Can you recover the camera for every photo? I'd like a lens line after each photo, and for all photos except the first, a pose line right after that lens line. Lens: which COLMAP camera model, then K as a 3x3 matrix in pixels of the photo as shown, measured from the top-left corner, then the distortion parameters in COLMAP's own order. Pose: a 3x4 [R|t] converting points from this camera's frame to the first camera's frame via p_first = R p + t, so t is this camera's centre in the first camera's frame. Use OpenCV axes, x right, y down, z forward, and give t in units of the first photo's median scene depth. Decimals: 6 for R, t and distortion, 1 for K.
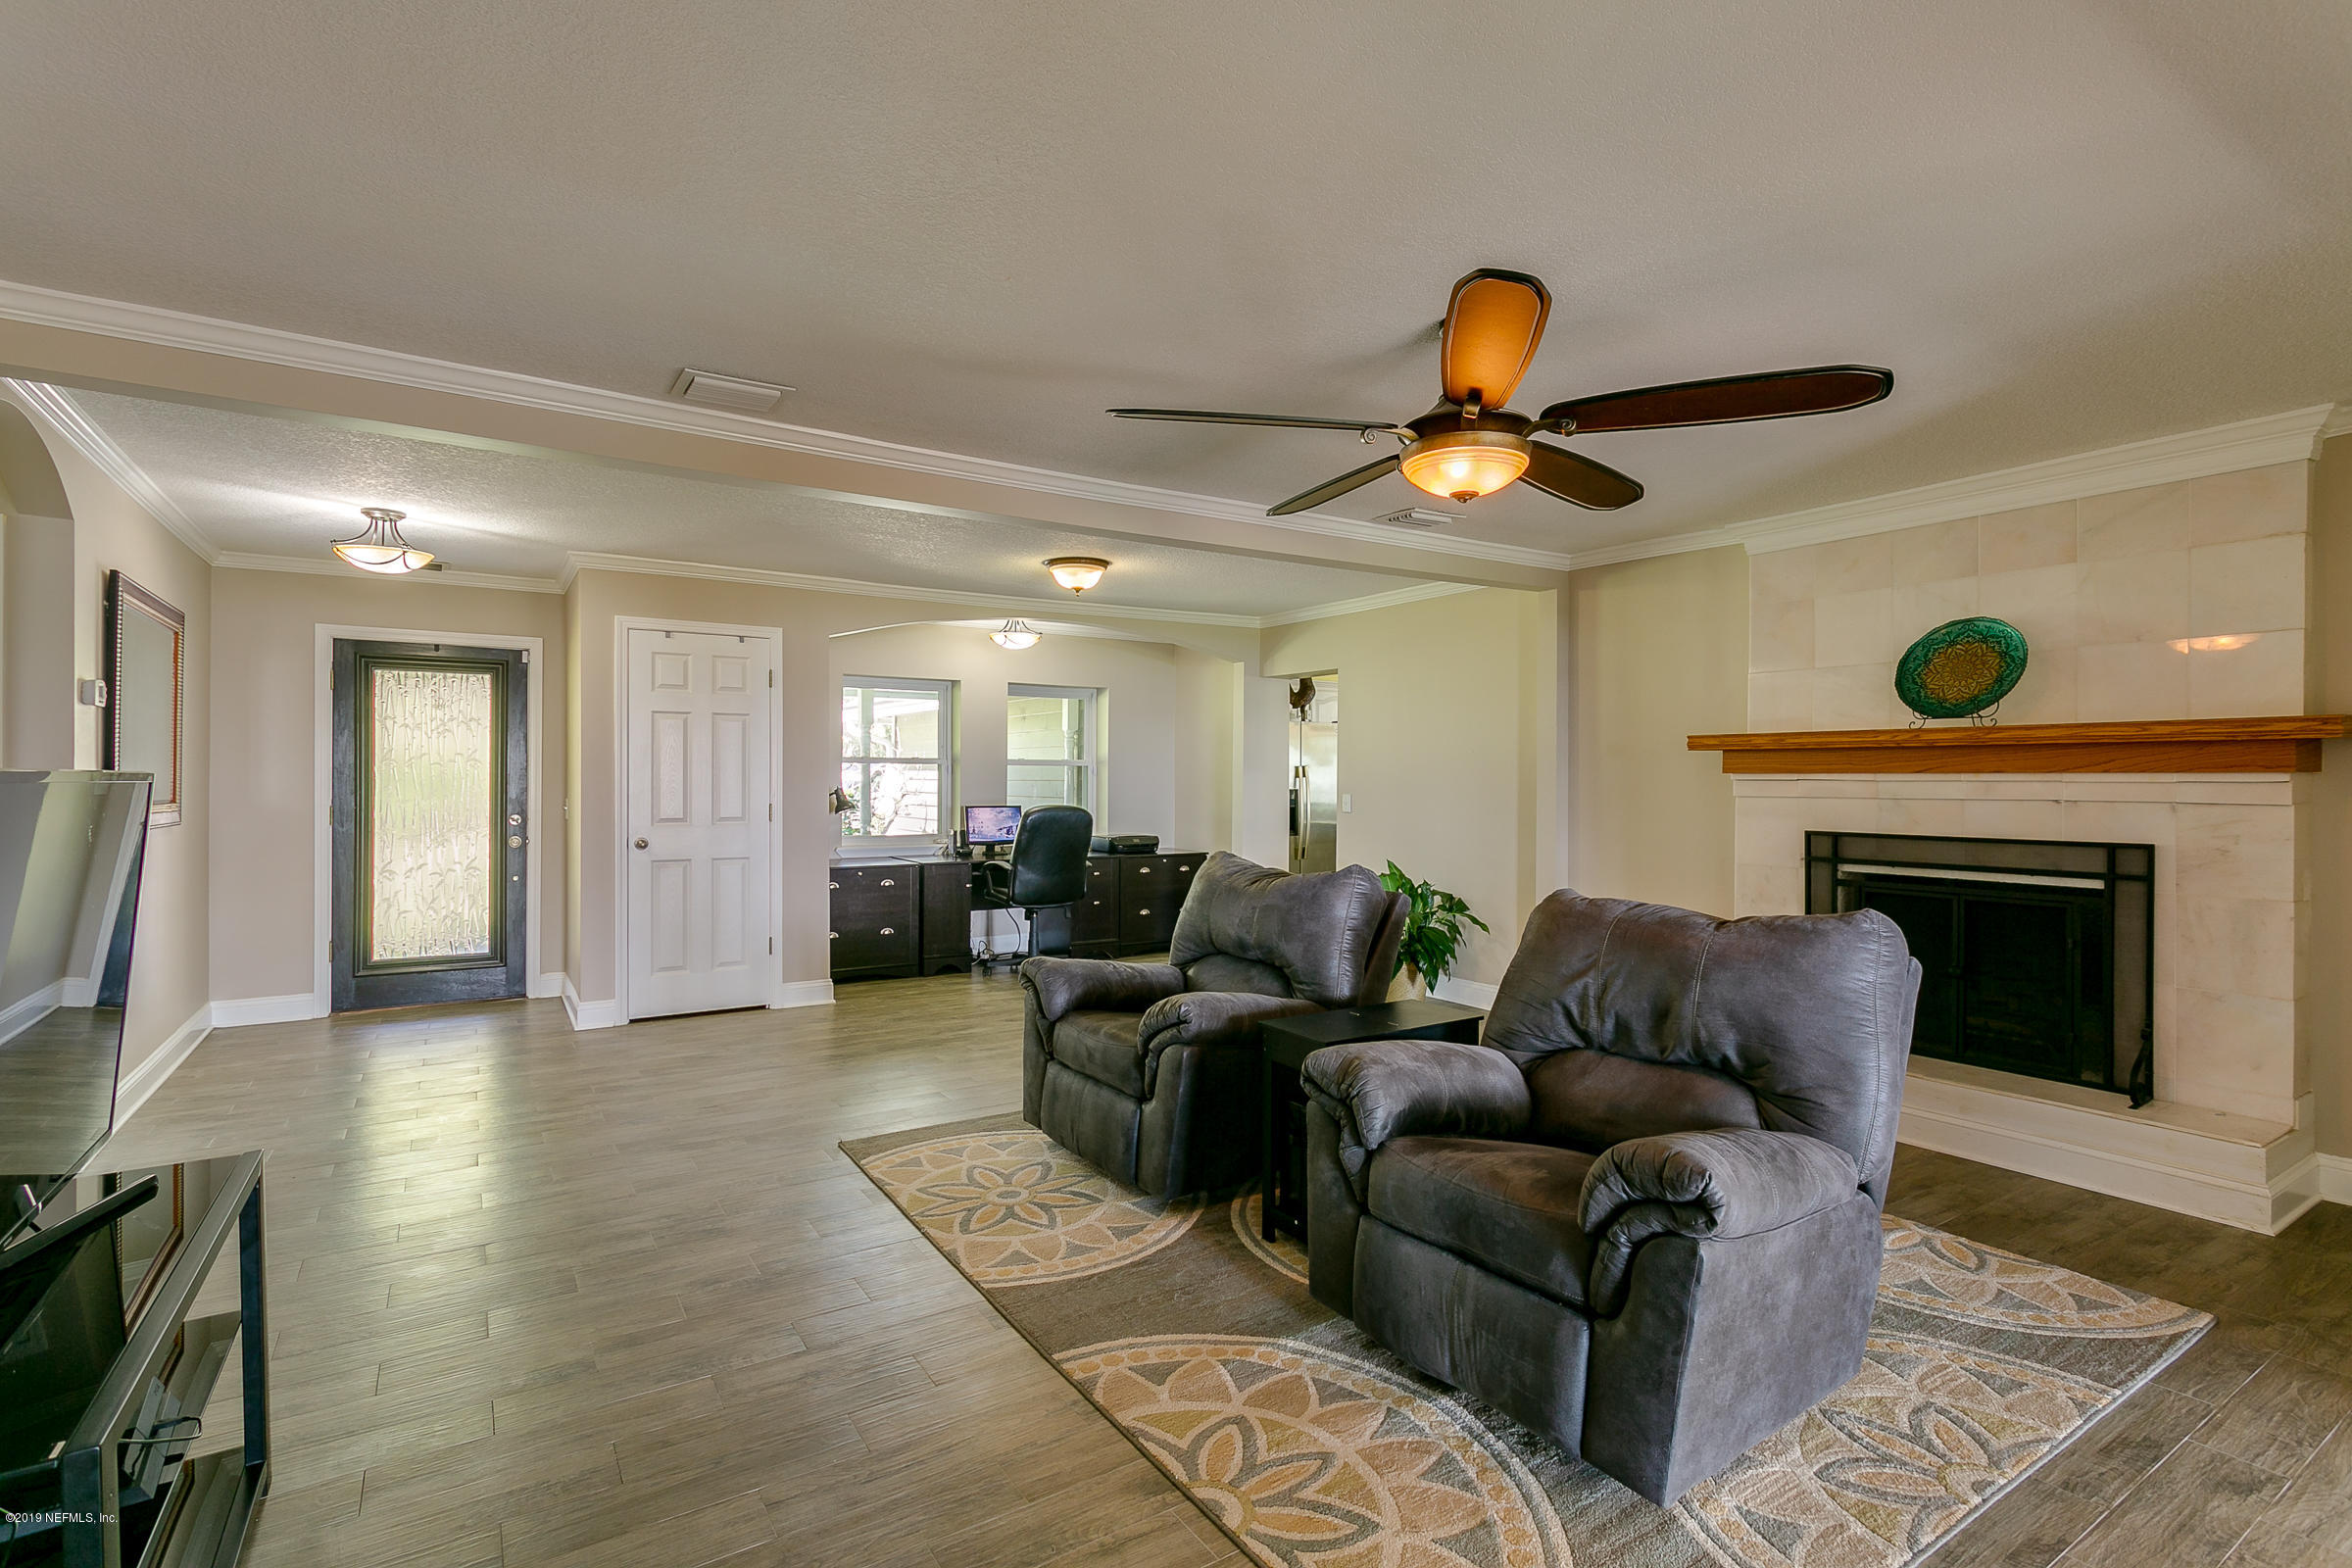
lens RADIAL K [[1109.0, 0, 1176.0], [0, 1109.0, 784.0], [0, 0, 1]] dist [0.004098, 0.000722]
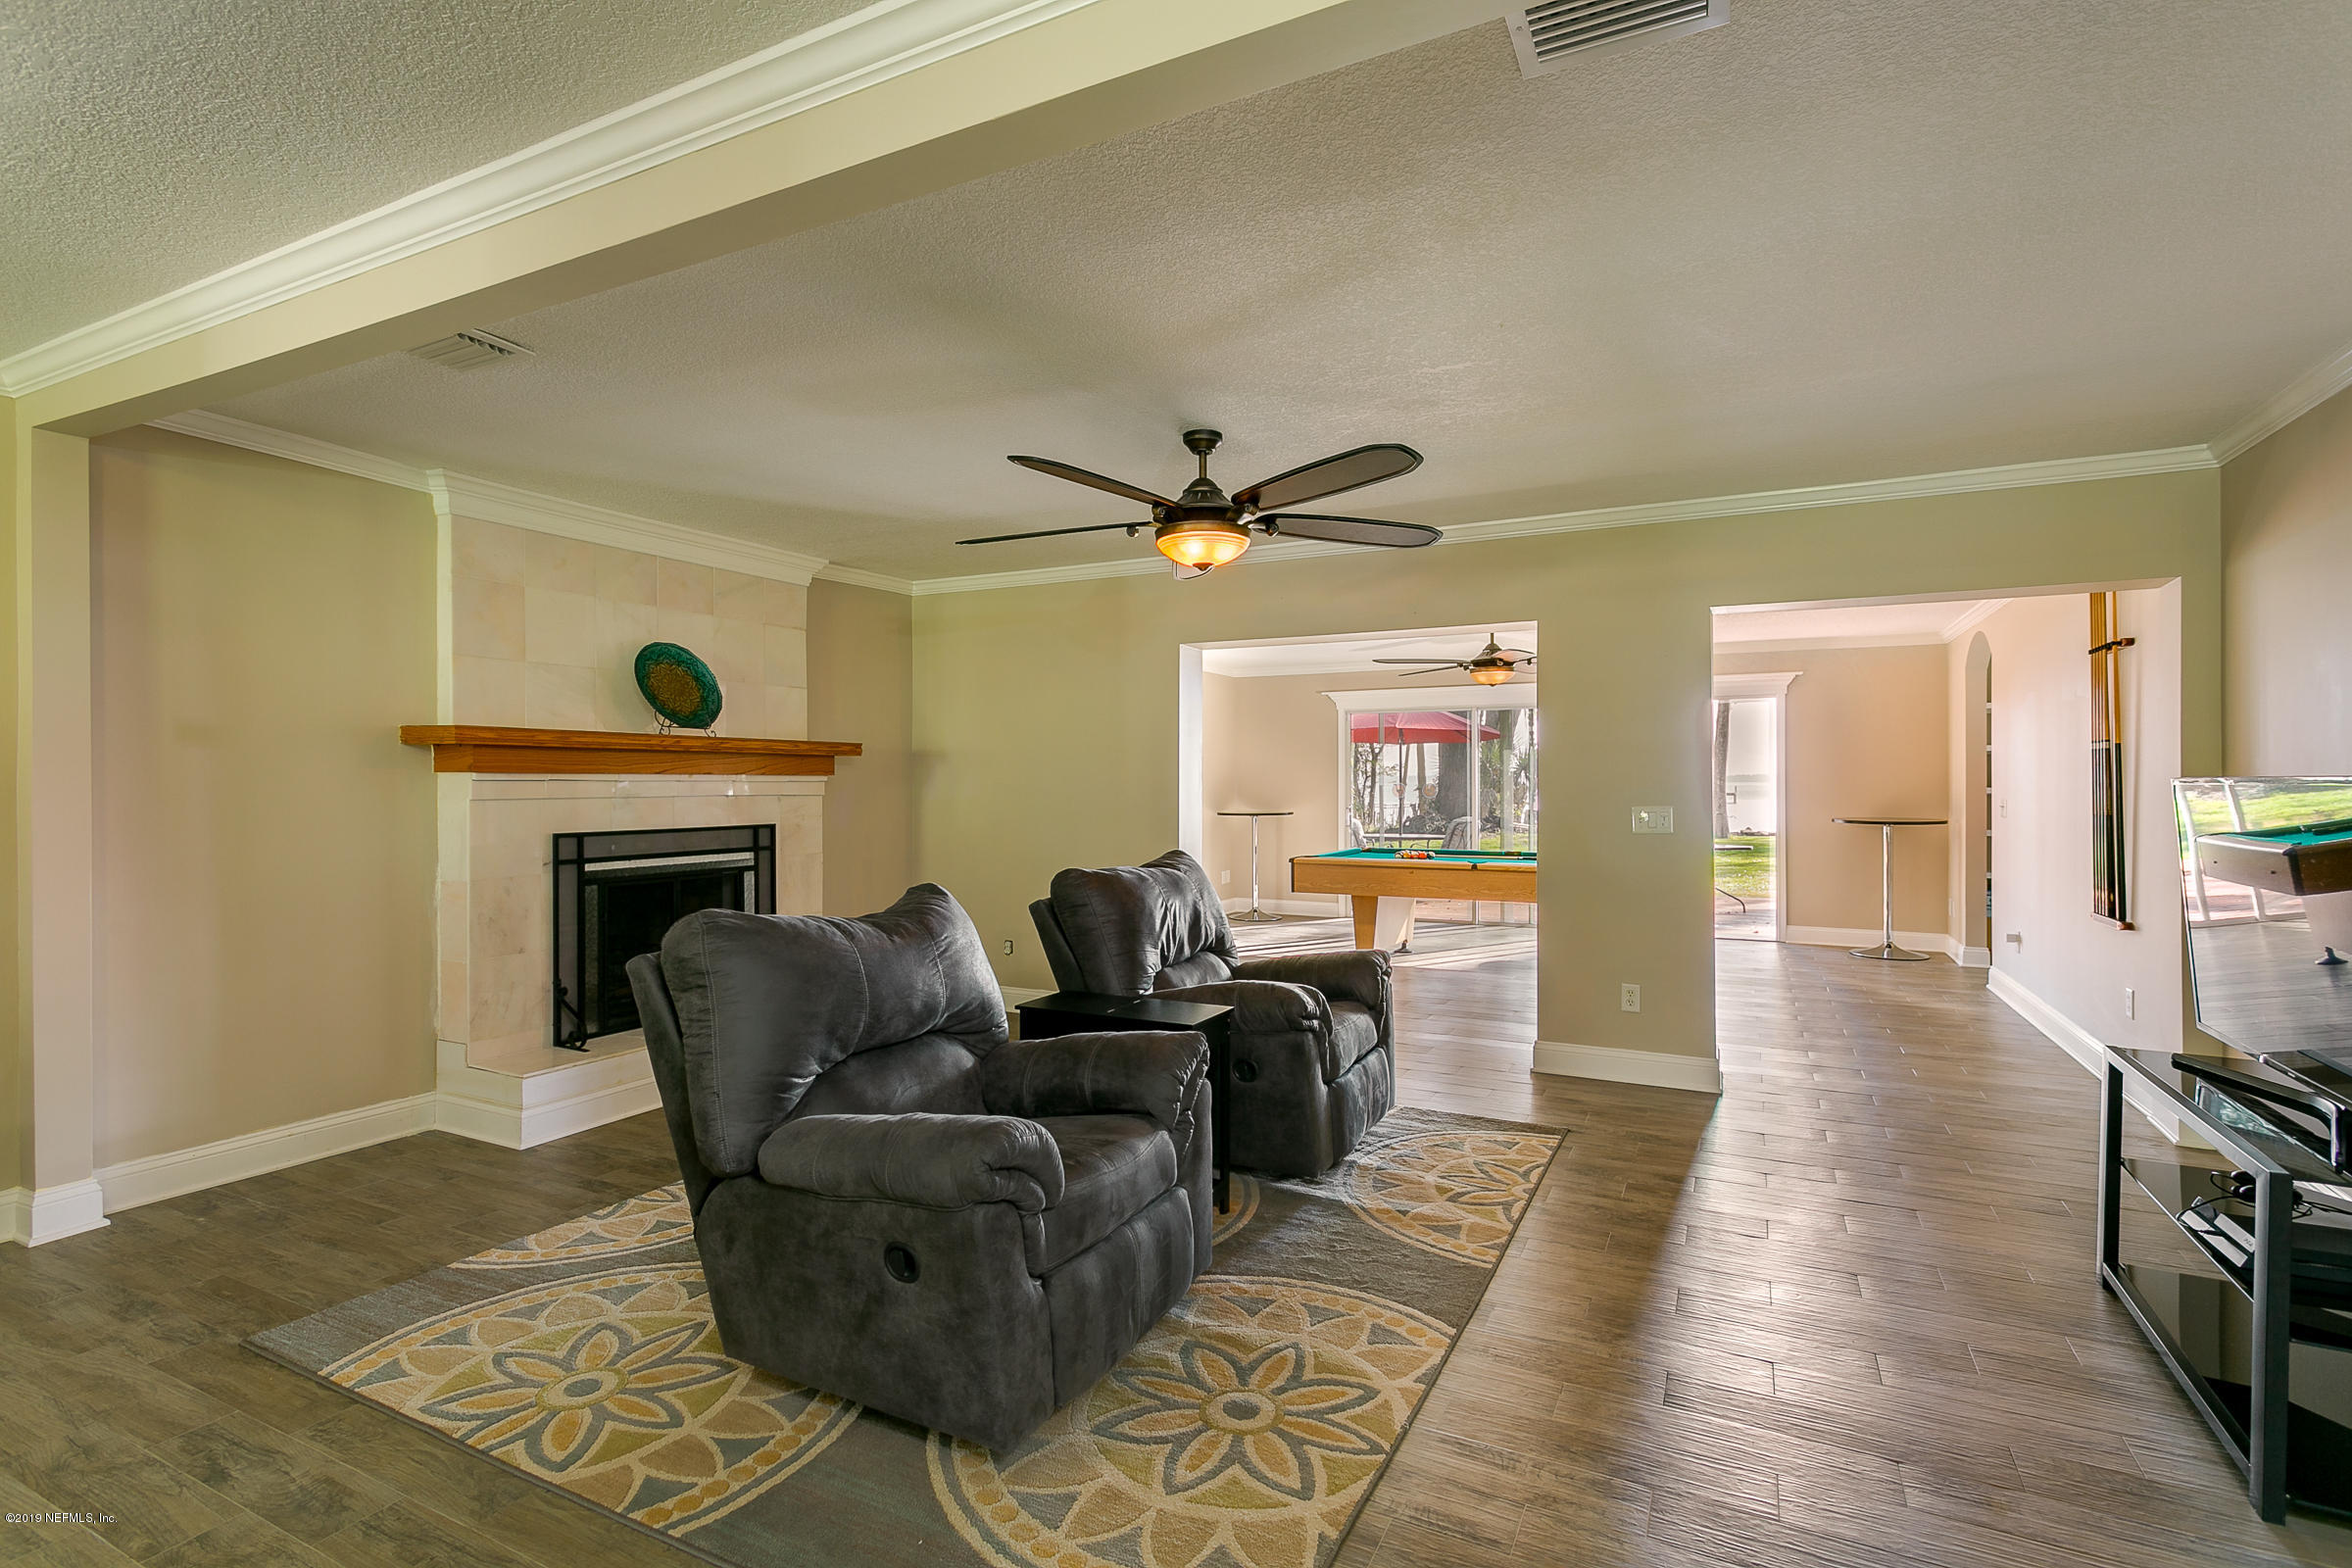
lens RADIAL K [[1109.0, 0, 1176.0], [0, 1109.0, 784.0], [0, 0, 1]] dist [0.004098, 0.000722]
pose [[-0.496029, -0.005510, 0.868288, -0.646453], [0.000586, 0.999978, 0.006680, -0.007578], [-0.868306, 0.003822, -0.496015, 1.247022]]
